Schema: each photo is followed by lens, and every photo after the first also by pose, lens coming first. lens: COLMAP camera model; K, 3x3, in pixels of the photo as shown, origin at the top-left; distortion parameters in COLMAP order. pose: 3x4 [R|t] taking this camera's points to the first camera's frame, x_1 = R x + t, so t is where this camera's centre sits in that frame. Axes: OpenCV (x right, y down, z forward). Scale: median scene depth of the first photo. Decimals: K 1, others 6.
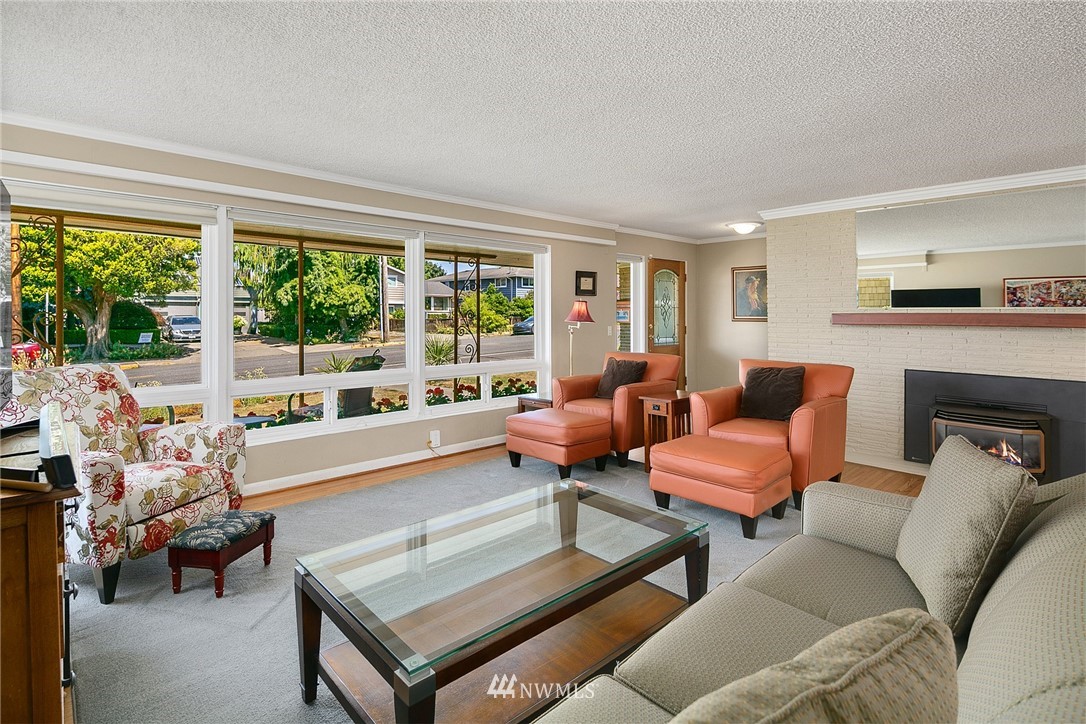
lens RADIAL K [[534.5, 0, 540.8], [0, 534.5, 314.9], [0, 0, 1]] dist [-0.002460, -0.000707]
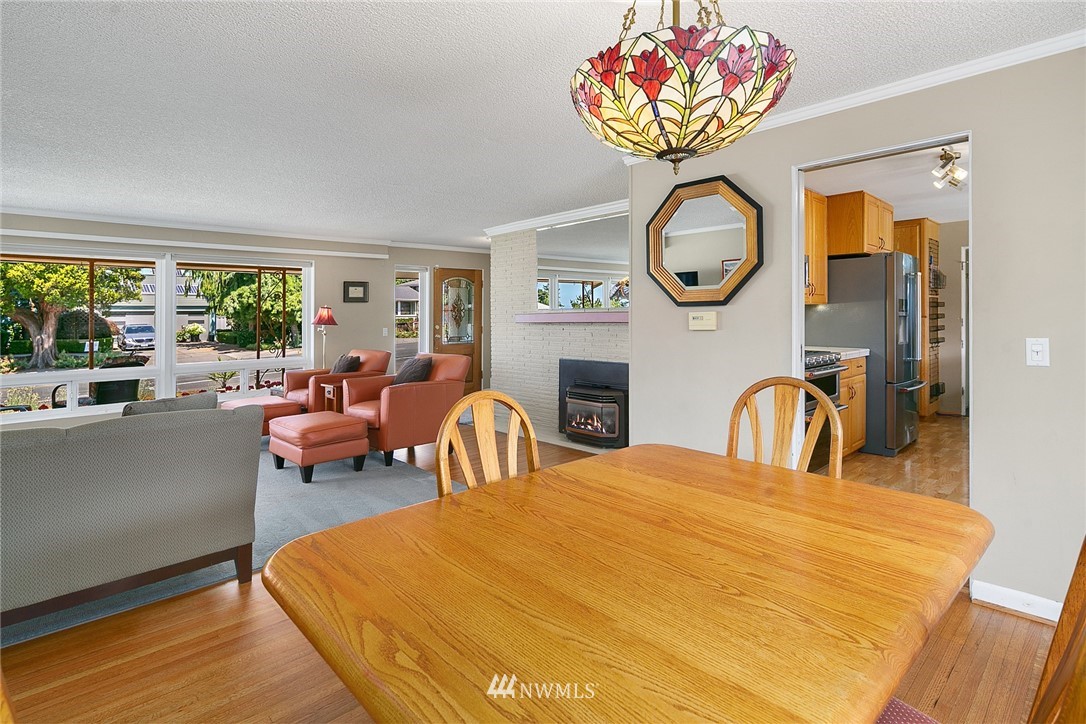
lens RADIAL K [[534.5, 0, 540.8], [0, 534.5, 314.9], [0, 0, 1]] dist [-0.002460, -0.000707]
pose [[0.999801, -0.018750, 0.006869, 0.133932], [0.018773, 0.999818, -0.003379, 0.000938], [-0.006804, 0.003507, 0.999971, -0.049369]]
